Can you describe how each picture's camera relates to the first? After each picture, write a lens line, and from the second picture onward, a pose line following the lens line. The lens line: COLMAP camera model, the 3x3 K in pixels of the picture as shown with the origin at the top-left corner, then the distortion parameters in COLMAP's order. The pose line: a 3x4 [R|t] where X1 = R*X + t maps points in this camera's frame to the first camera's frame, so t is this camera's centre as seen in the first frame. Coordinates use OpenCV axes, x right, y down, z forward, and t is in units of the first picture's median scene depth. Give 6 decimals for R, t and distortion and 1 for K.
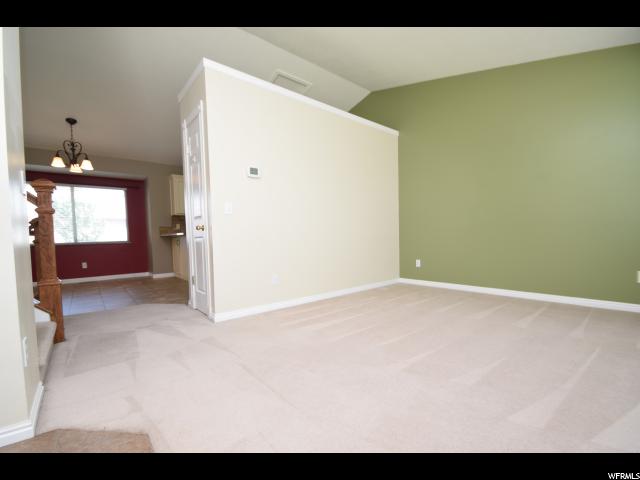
lens RADIAL K [[282.9, 0, 320.5], [0, 282.9, 240.7], [0, 0, 1]] dist [-0.012446, -0.000125]
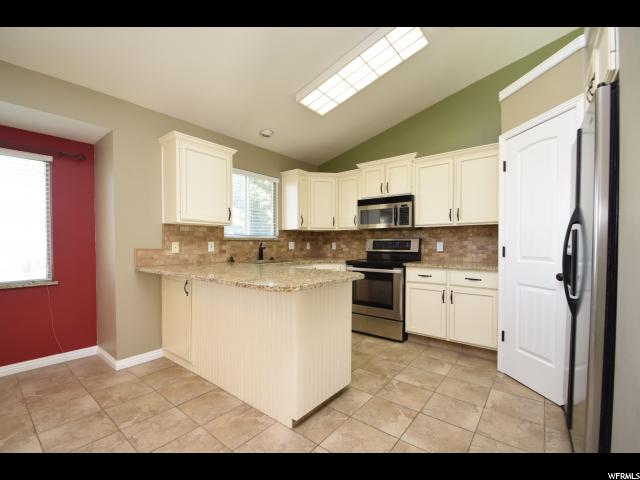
lens RADIAL K [[282.9, 0, 316.0], [0, 282.9, 245.3], [0, 0, 1]] dist [-0.012446, -0.000125]
pose [[0.985518, 0.022627, 0.168057, -0.359719], [-0.017064, 0.999260, -0.034469, -0.042748], [-0.168712, 0.031102, 0.985175, 0.509740]]
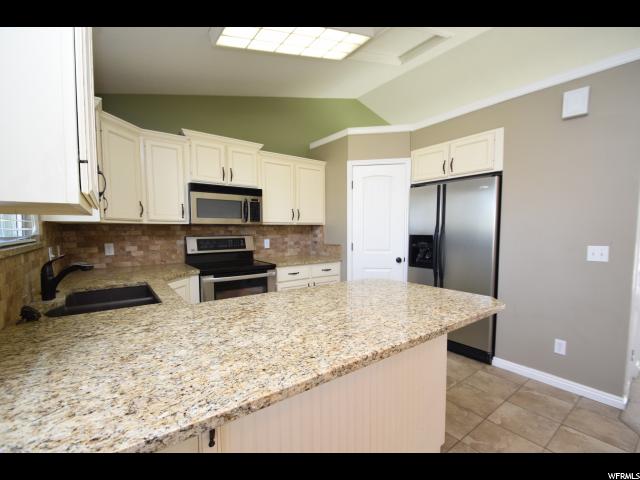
lens RADIAL K [[282.9, 0, 321.9], [0, 282.9, 242.2], [0, 0, 1]] dist [-0.012446, -0.000125]
pose [[0.065049, -0.023059, 0.997616, -0.567823], [0.038060, 0.999063, 0.020611, -0.071267], [-0.997156, 0.036629, 0.065866, 0.842808]]
